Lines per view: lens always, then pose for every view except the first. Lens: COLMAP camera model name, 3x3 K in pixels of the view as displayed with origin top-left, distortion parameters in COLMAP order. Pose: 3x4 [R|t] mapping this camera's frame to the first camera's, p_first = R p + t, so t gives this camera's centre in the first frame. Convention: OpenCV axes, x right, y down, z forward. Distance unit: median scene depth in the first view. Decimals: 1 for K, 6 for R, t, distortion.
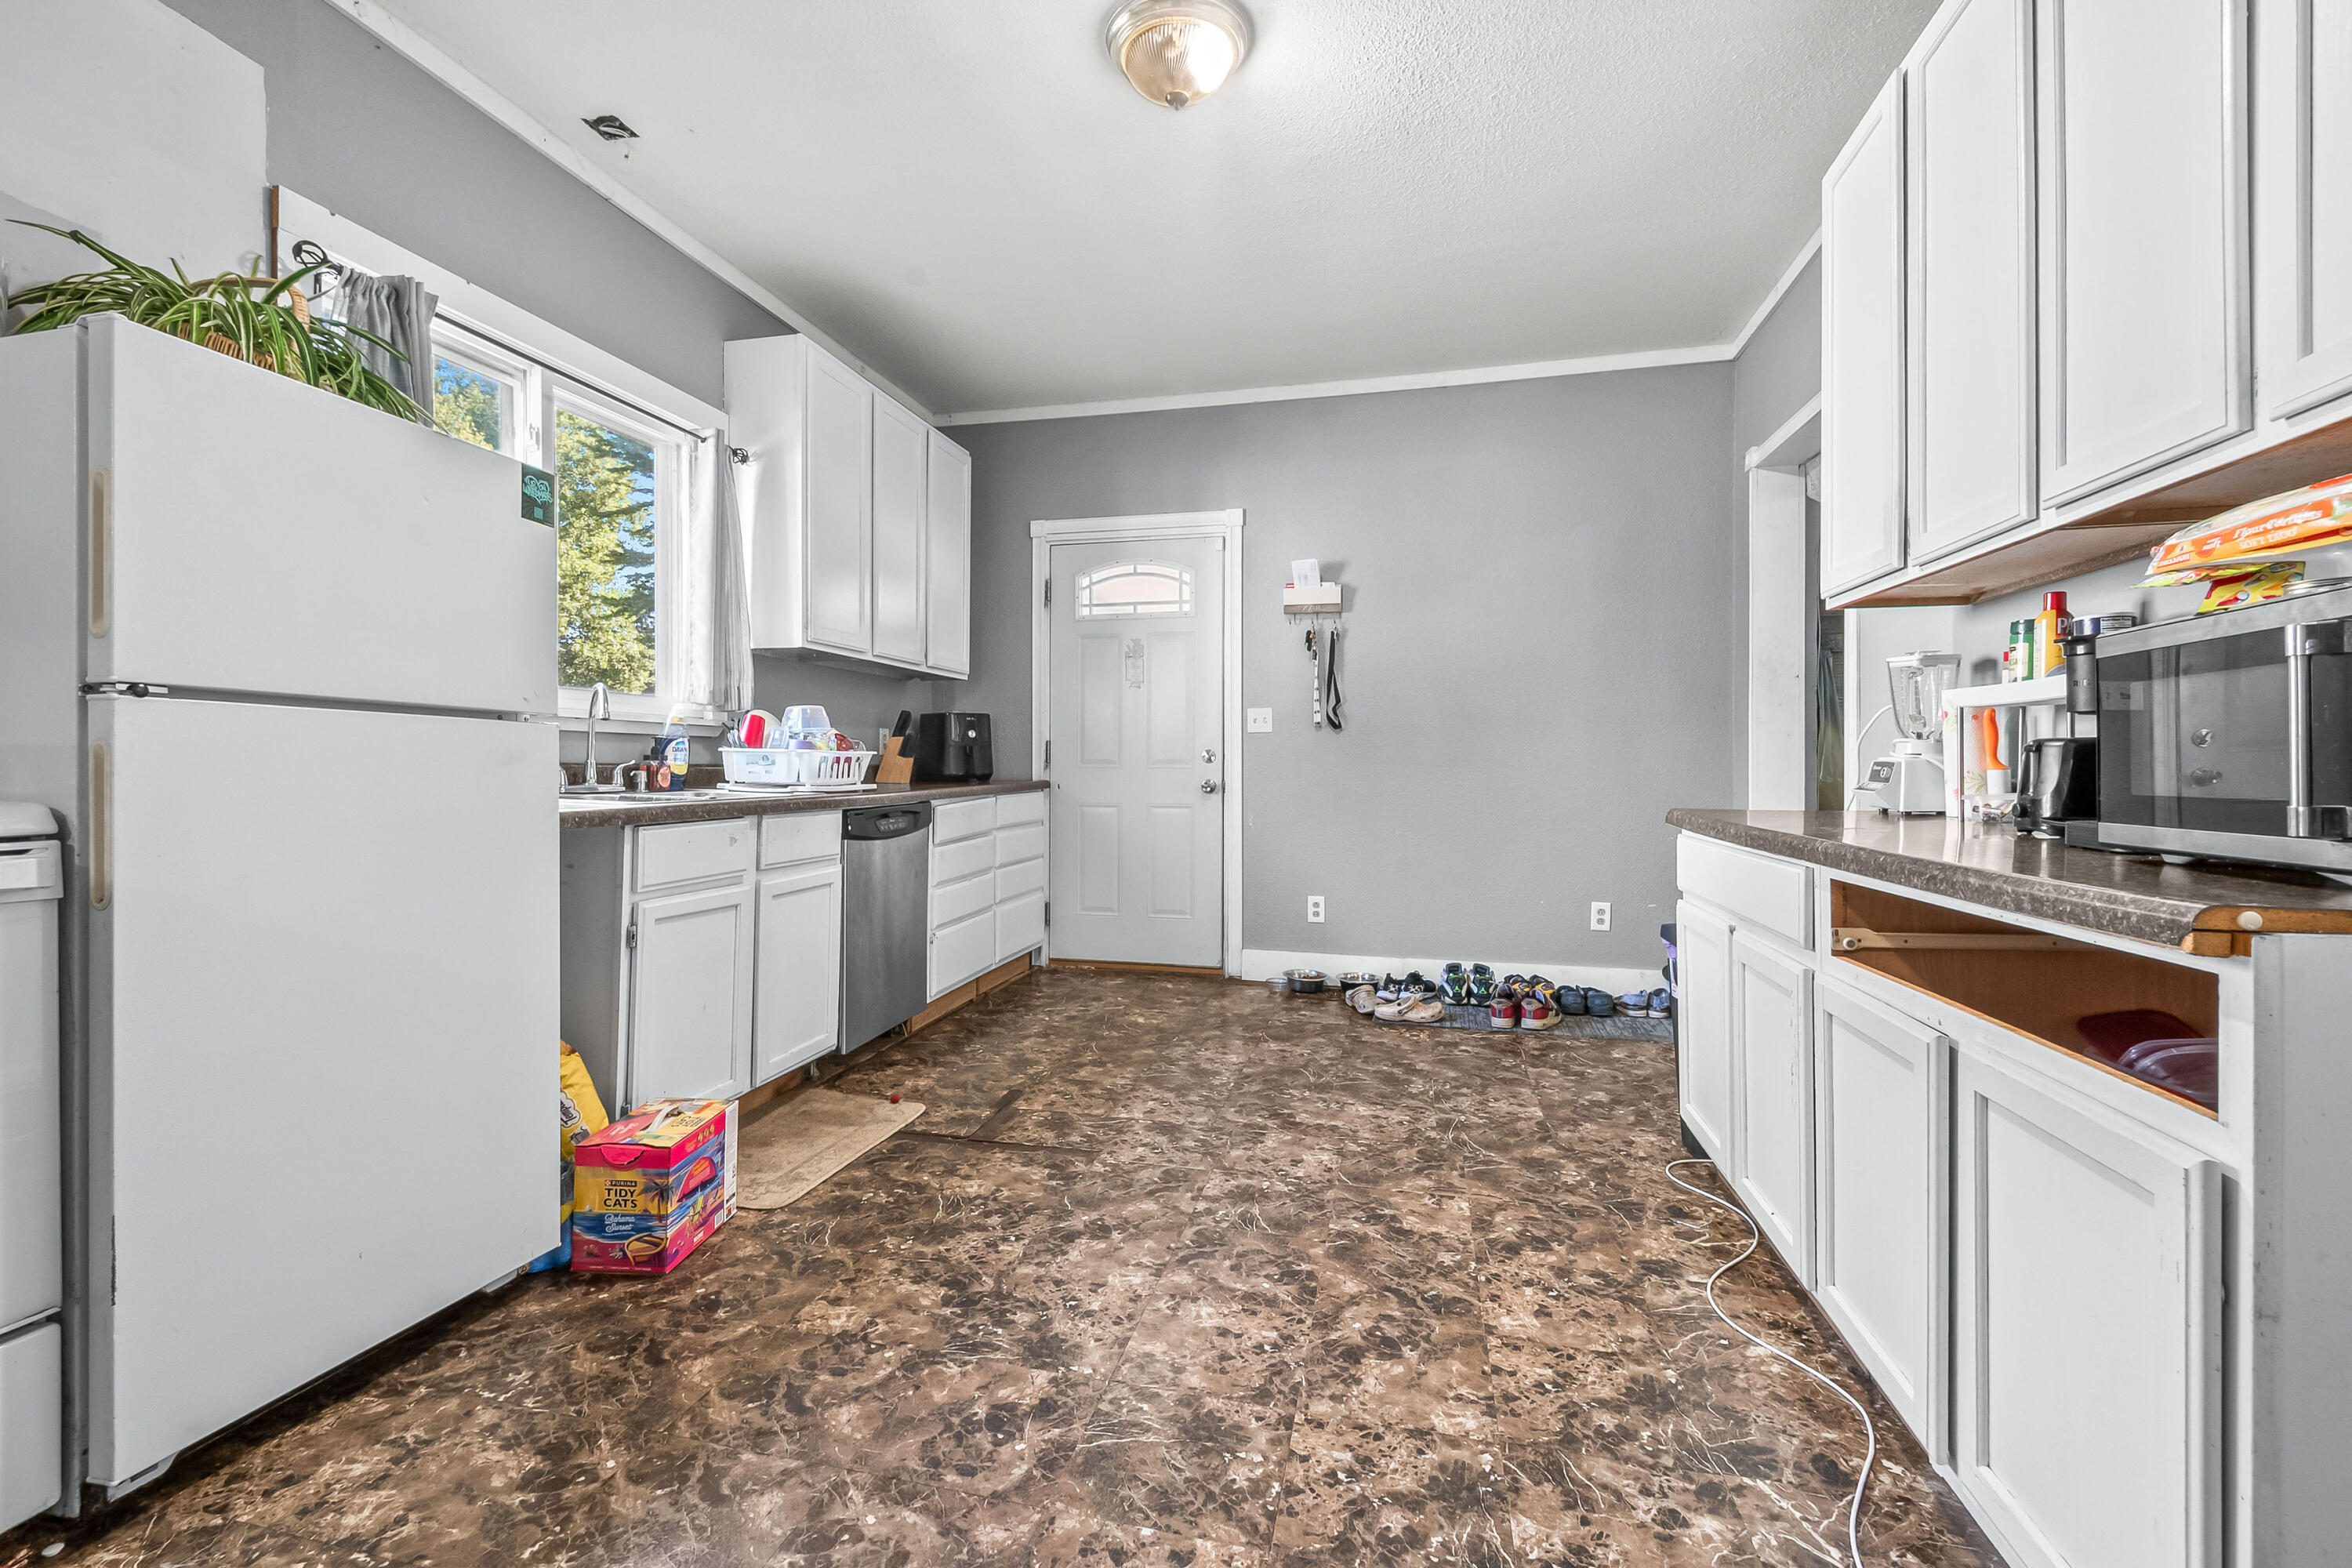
lens RADIAL K [[1037.9, 0, 1170.6], [0, 1037.9, 765.6], [0, 0, 1]] dist [0.007763, -0.003284]
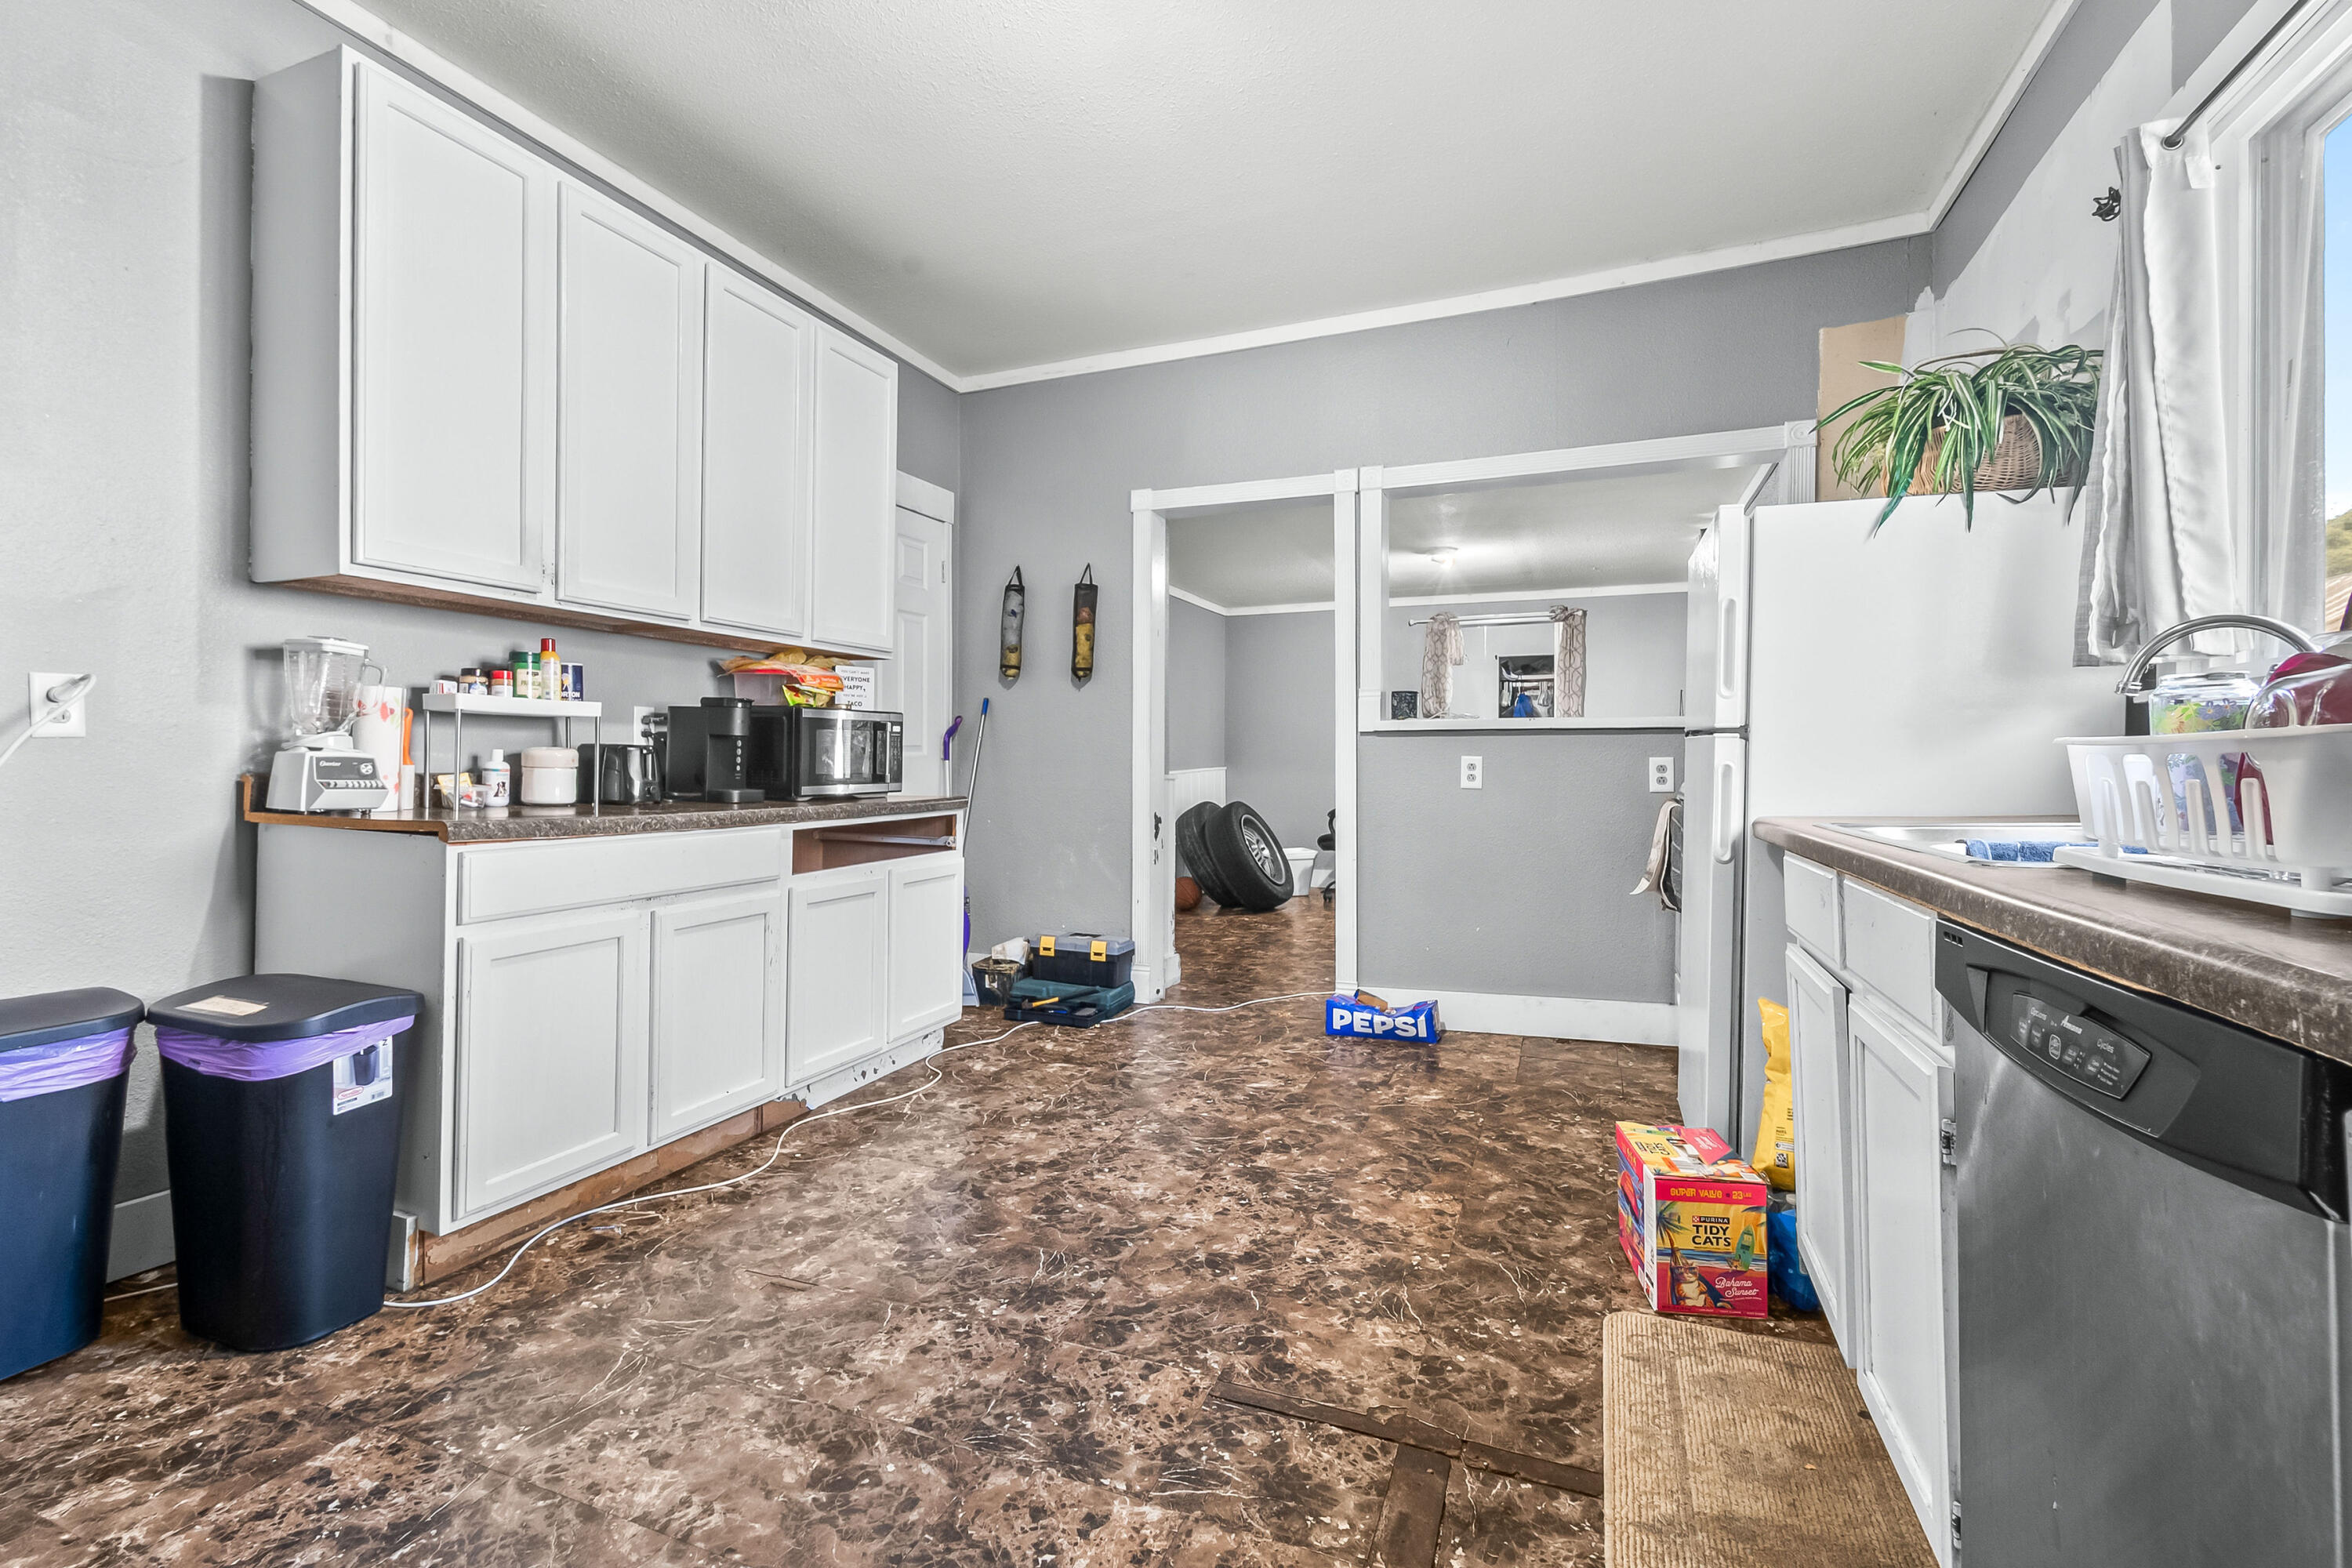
lens RADIAL K [[1037.9, 0, 1166.3], [0, 1037.9, 763.9], [0, 0, 1]] dist [0.007763, -0.003284]
pose [[-0.989490, -0.008459, 0.144353, -0.156328], [-0.008097, 0.999962, 0.003094, -0.005333], [-0.144374, 0.001892, -0.989521, 1.965993]]
